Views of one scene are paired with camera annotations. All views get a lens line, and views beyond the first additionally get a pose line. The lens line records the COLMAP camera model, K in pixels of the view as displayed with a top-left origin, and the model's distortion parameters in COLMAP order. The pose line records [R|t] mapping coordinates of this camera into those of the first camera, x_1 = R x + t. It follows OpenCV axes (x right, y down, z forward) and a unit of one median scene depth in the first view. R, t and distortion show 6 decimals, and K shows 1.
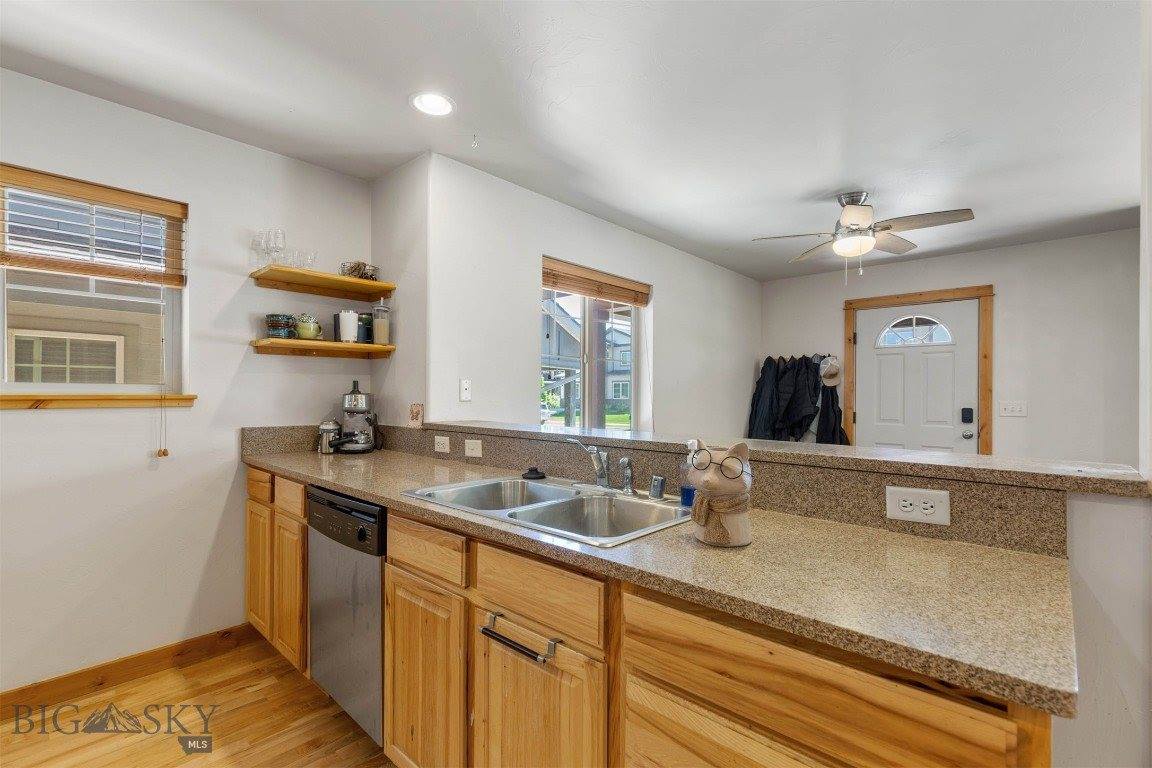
lens RADIAL K [[515.5, 0, 576.3], [0, 515.5, 393.2], [0, 0, 1]] dist [0.000654, 0.000080]
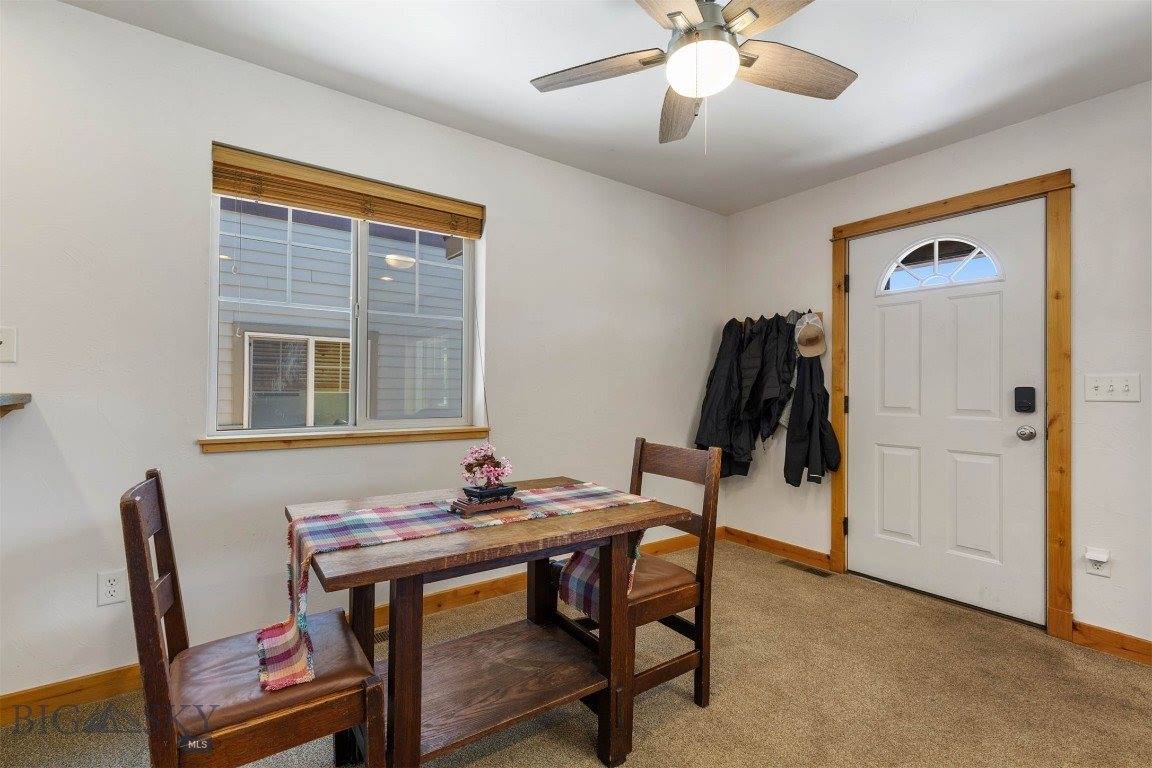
lens RADIAL K [[515.5, 0, 573.5], [0, 515.5, 384.6], [0, 0, 1]] dist [0.000654, 0.000080]
pose [[0.978115, 0.003424, -0.208038, 0.339563], [-0.005204, 0.999954, -0.008010, 0.029720], [0.208001, 0.008918, 0.978088, 0.289765]]
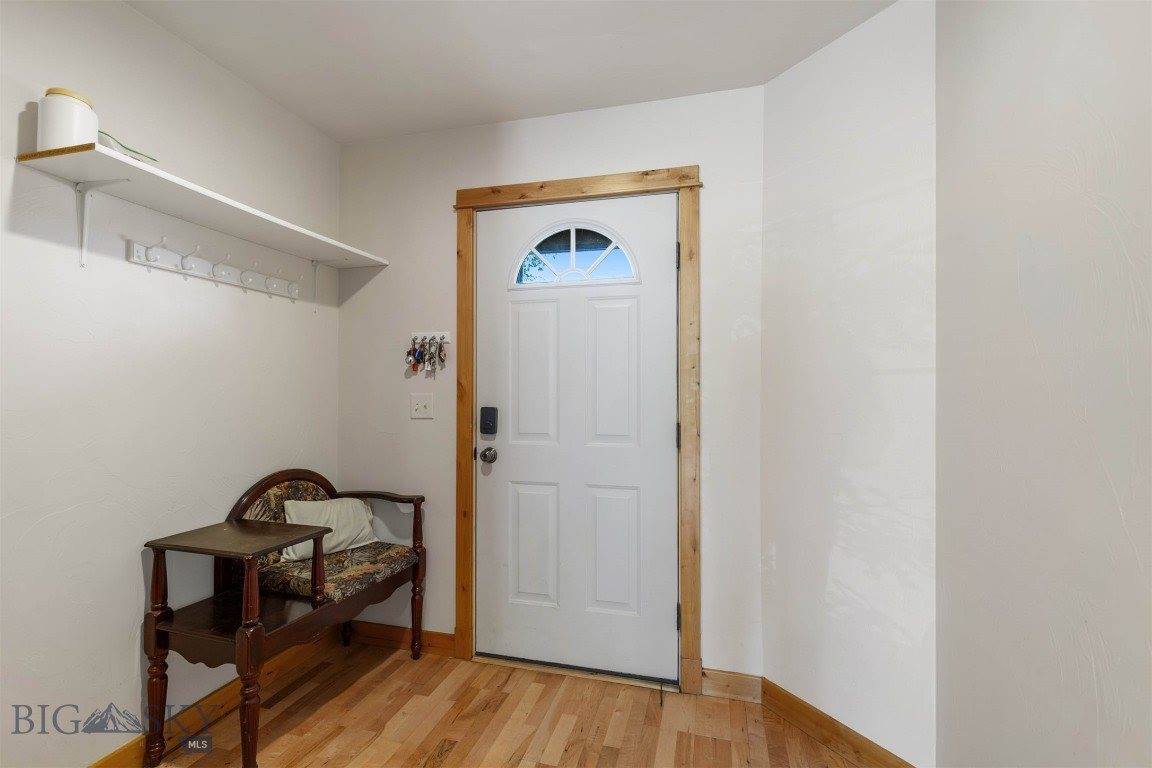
lens RADIAL K [[515.5, 0, 570.3], [0, 515.5, 387.7], [0, 0, 1]] dist [0.000654, 0.000080]
pose [[0.886869, -0.001794, 0.462017, 0.396965], [0.000227, 0.999994, 0.003448, 0.007090], [-0.462020, -0.002953, 0.886864, 0.524085]]
